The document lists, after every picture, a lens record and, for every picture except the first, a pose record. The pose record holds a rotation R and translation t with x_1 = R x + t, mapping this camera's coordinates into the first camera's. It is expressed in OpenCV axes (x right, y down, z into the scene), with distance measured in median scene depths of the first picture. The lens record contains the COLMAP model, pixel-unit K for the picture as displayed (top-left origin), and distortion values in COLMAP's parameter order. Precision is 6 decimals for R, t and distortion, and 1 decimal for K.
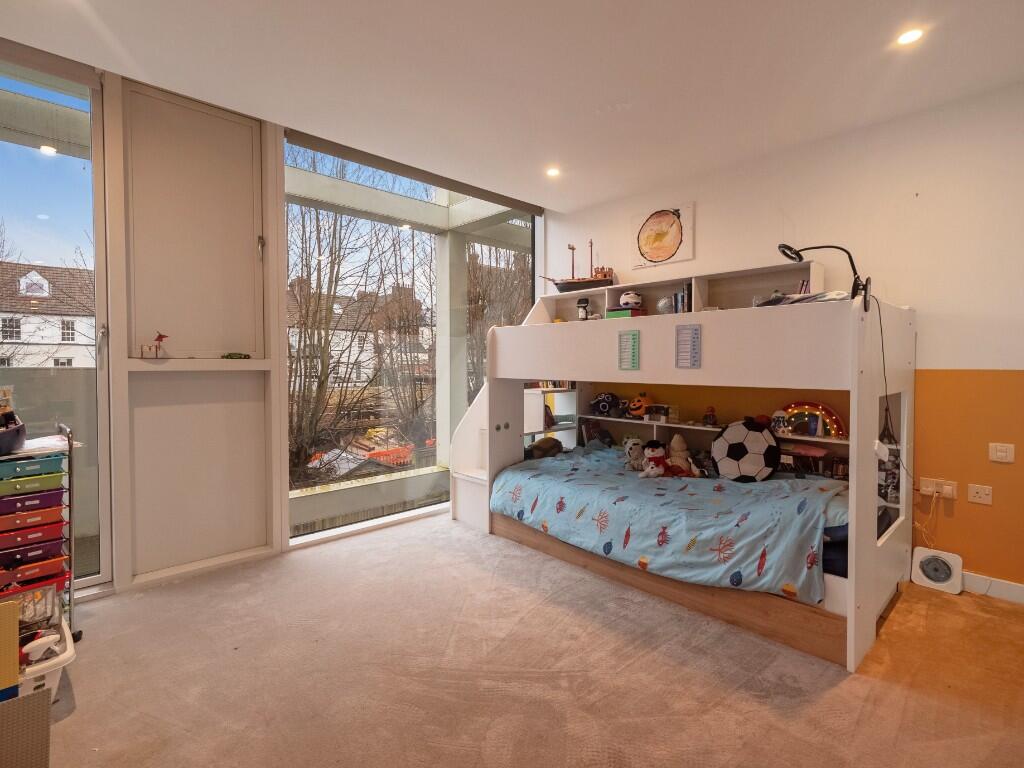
lens RADIAL K [[498.9, 0, 513.5], [0, 498.9, 377.4], [0, 0, 1]] dist [0.002277, -0.002415]
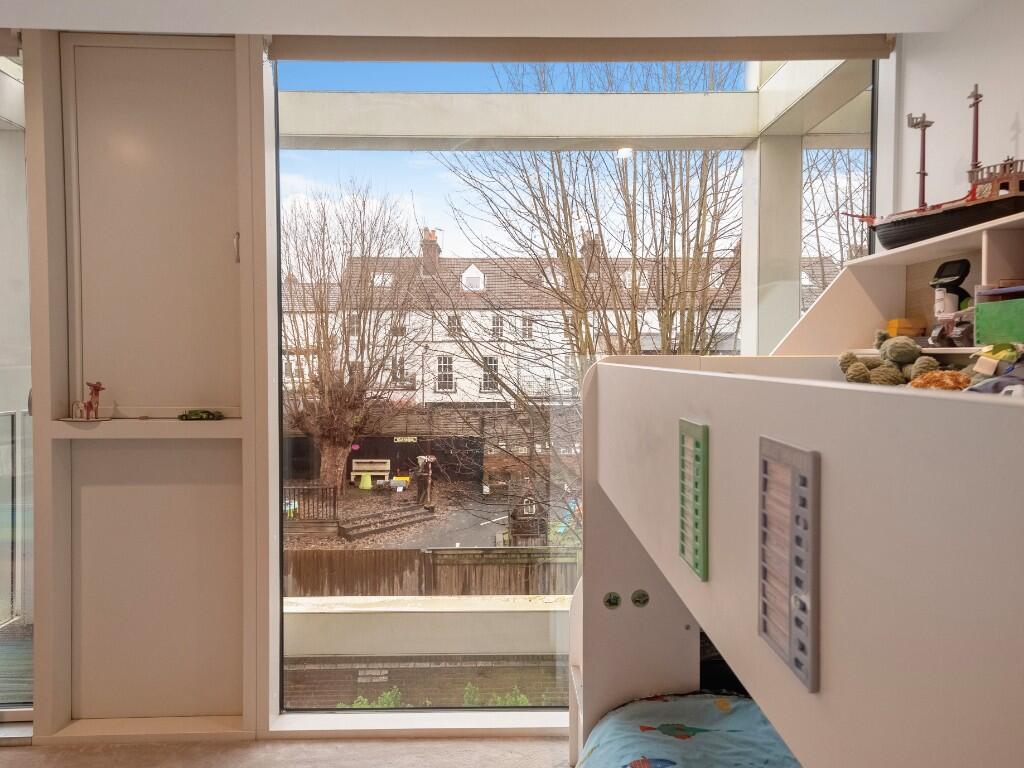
lens RADIAL K [[714.3, 0, 512.0], [0, 714.3, 384.0], [0, 0, 1]] dist [0.016098, 0.001768]
pose [[0.728422, 0.025360, -0.684659, 0.262371], [-0.018250, 0.999678, 0.017613, -0.074880], [0.684885, -0.000335, 0.728651, 0.422068]]
